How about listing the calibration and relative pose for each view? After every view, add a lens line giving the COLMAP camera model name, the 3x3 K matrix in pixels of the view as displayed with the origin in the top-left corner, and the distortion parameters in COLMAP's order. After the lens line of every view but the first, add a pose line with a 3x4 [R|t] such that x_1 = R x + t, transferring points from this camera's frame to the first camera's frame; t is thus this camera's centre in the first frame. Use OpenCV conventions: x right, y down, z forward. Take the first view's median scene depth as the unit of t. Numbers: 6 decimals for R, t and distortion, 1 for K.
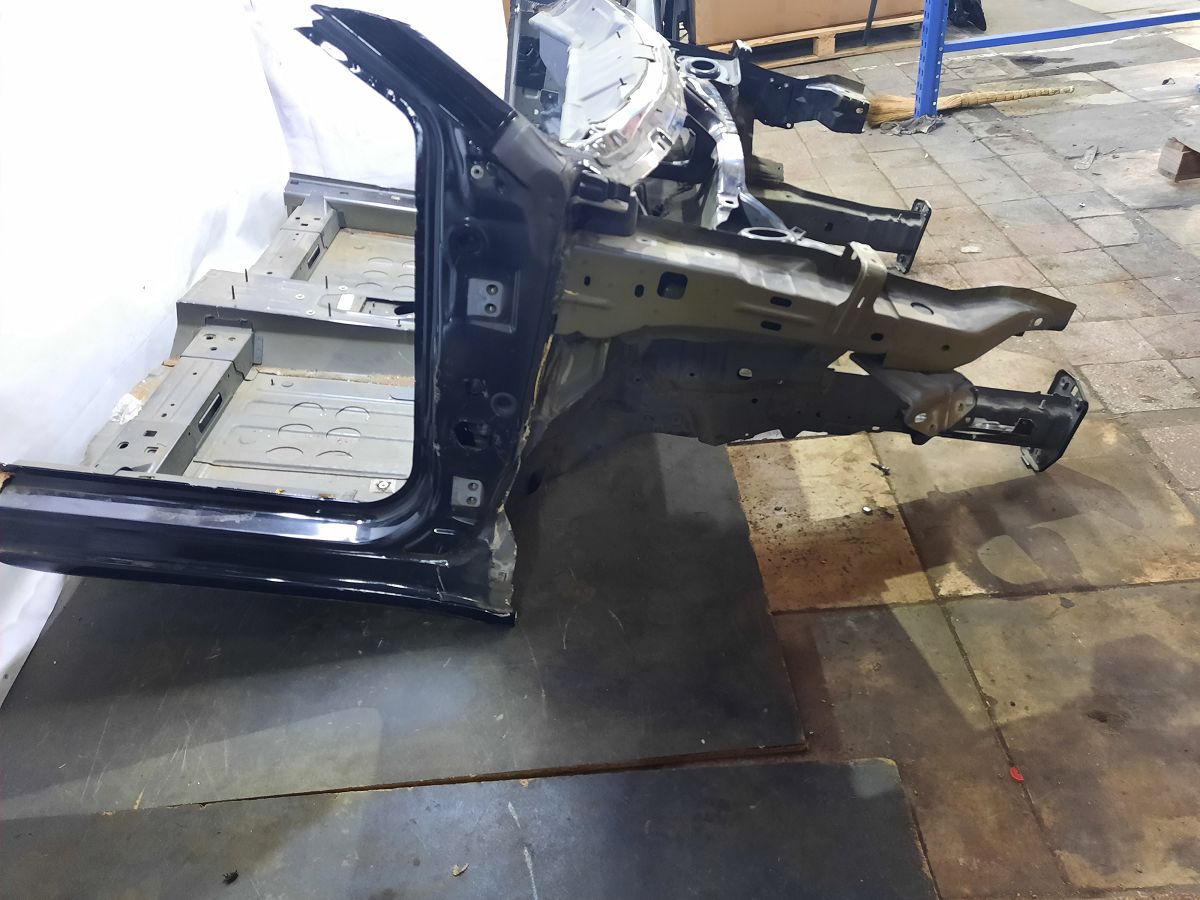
lens RADIAL K [[875.2, 0, 600.0], [0, 875.2, 450.0], [0, 0, 1]] dist [0.075120, -0.064401]
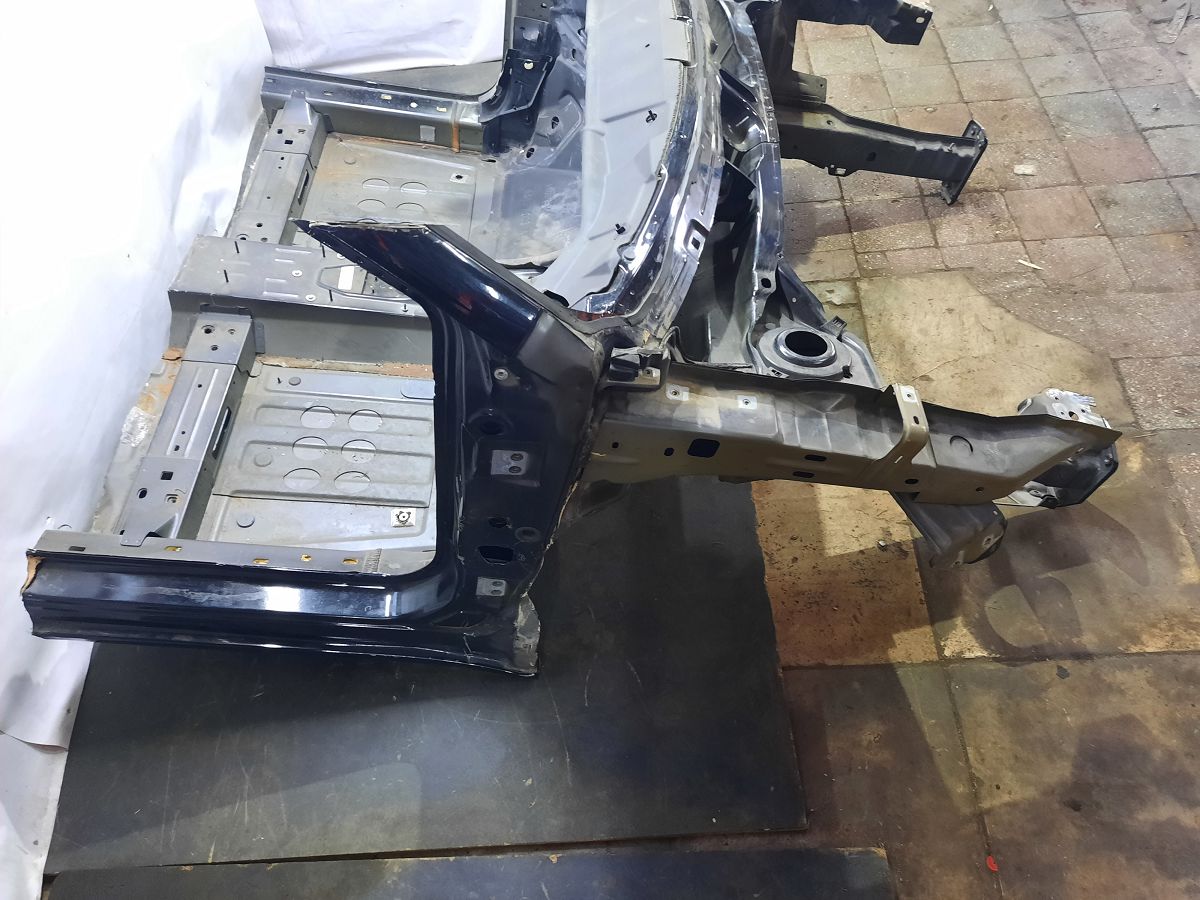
lens RADIAL K [[887.2, 0, 600.0], [0, 887.2, 450.0], [0, 0, 1]] dist [0.059454, -0.051408]
pose [[0.999976, 0.006903, 0.000155, -0.026207], [-0.006628, 0.953317, 0.301899, -0.401144], [0.001936, -0.301892, 0.953340, 0.062282]]
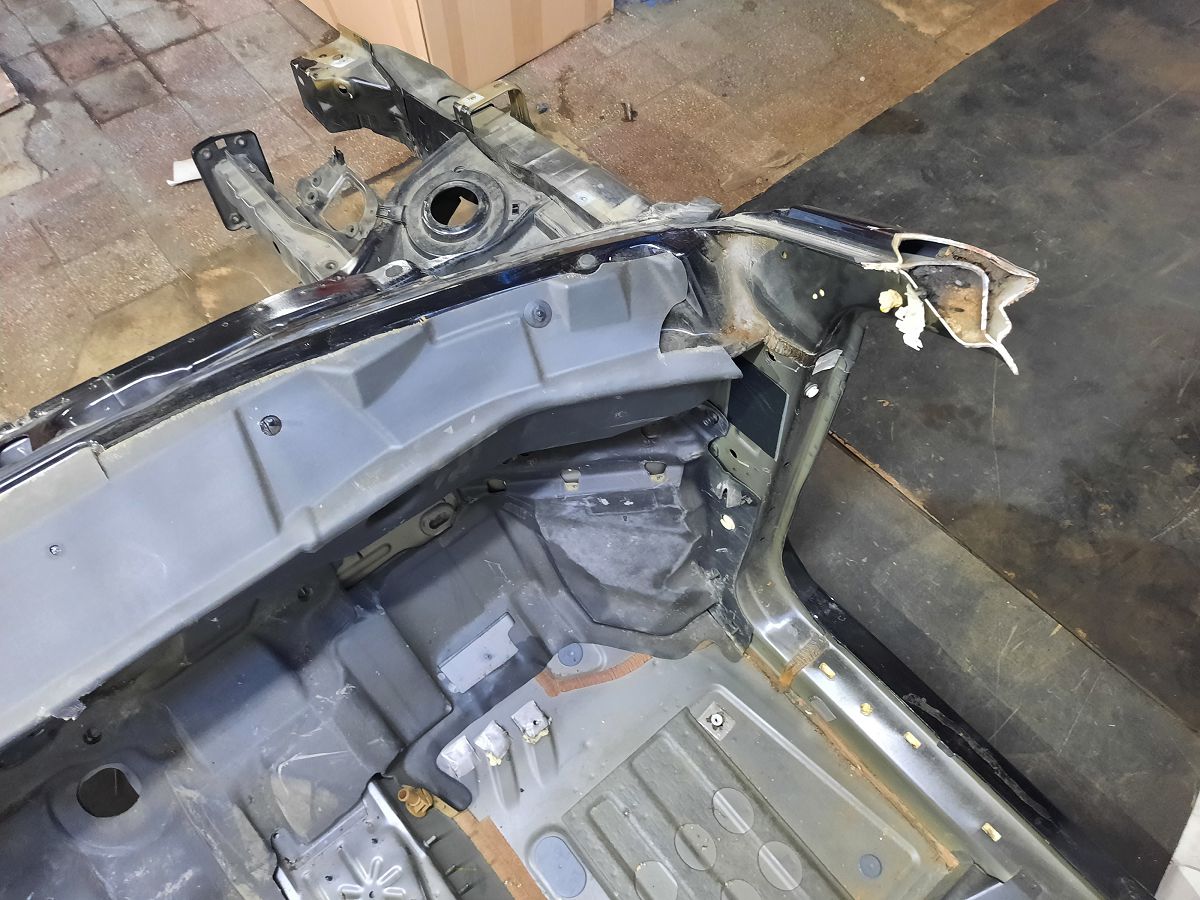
lens RADIAL K [[905.8, 0, 600.0], [0, 905.8, 450.0], [0, 0, 1]] dist [0.063476, -0.078375]
pose [[-0.634808, -0.709164, 0.306766, -0.304149], [0.378679, 0.060527, 0.923547, -0.919316], [-0.673514, 0.702441, 0.230123, 0.830610]]
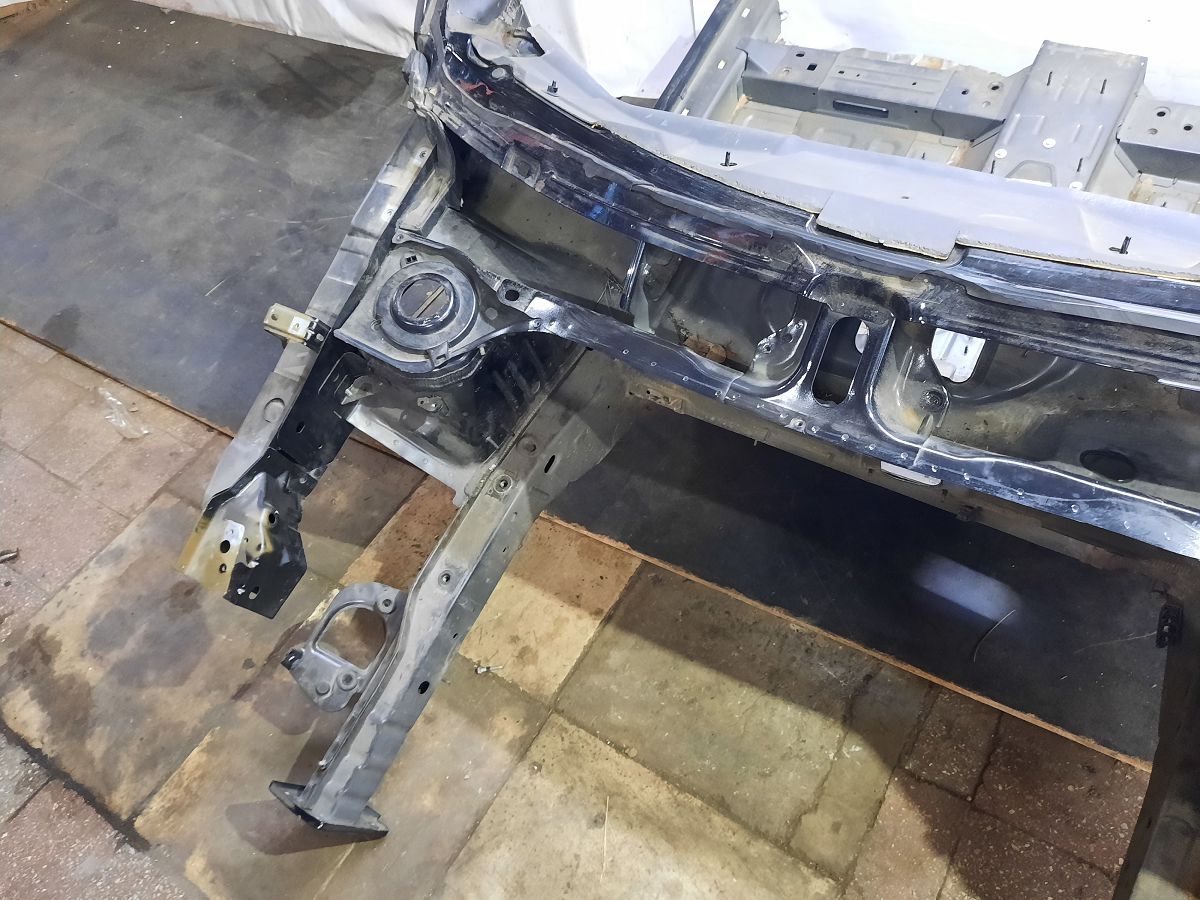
lens RADIAL K [[905.8, 0, 600.0], [0, 905.8, 450.0], [0, 0, 1]] dist [0.063476, -0.078375]
pose [[-0.513800, 0.772341, -0.373495, 0.522970], [-0.304610, 0.242754, 0.921023, -1.031902], [0.802011, 0.586992, 0.110535, 1.074111]]
